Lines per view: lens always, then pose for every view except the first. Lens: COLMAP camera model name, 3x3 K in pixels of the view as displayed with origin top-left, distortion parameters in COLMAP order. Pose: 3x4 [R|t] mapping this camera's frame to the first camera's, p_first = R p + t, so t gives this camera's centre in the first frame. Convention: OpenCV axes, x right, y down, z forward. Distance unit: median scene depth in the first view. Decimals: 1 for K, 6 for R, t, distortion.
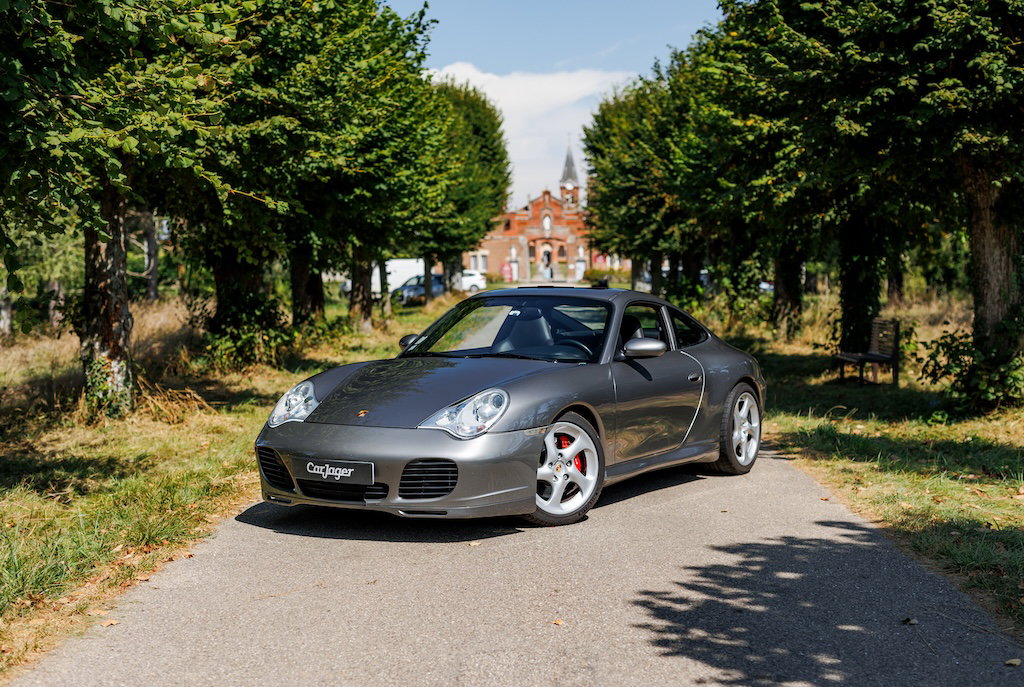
lens RADIAL K [[1442.8, 0, 512.0], [0, 1442.8, 343.5], [0, 0, 1]] dist [-0.012696, 0.021827]
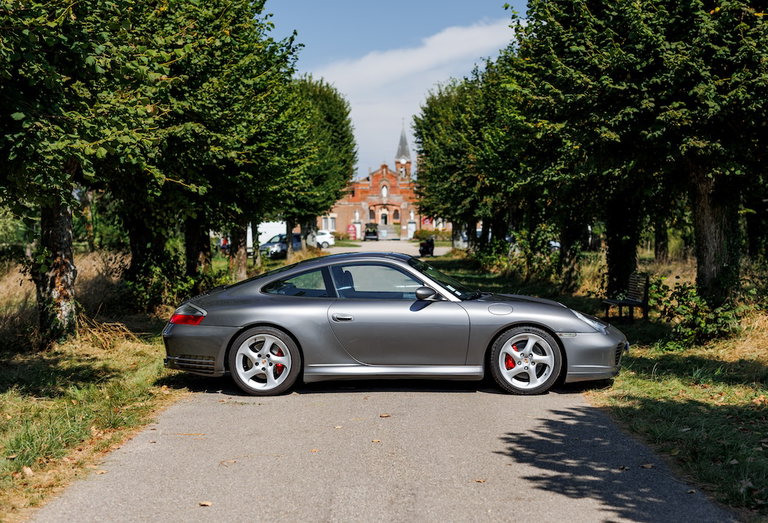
lens RADIAL K [[1266.3, 0, 384.0], [0, 1266.3, 261.5], [0, 0, 1]] dist [-0.007833, -0.014089]
pose [[0.999659, 0.007289, 0.025059, -0.005717], [-0.006751, 0.999746, -0.021487, -0.001340], [-0.025209, 0.021310, 0.999455, -0.151714]]
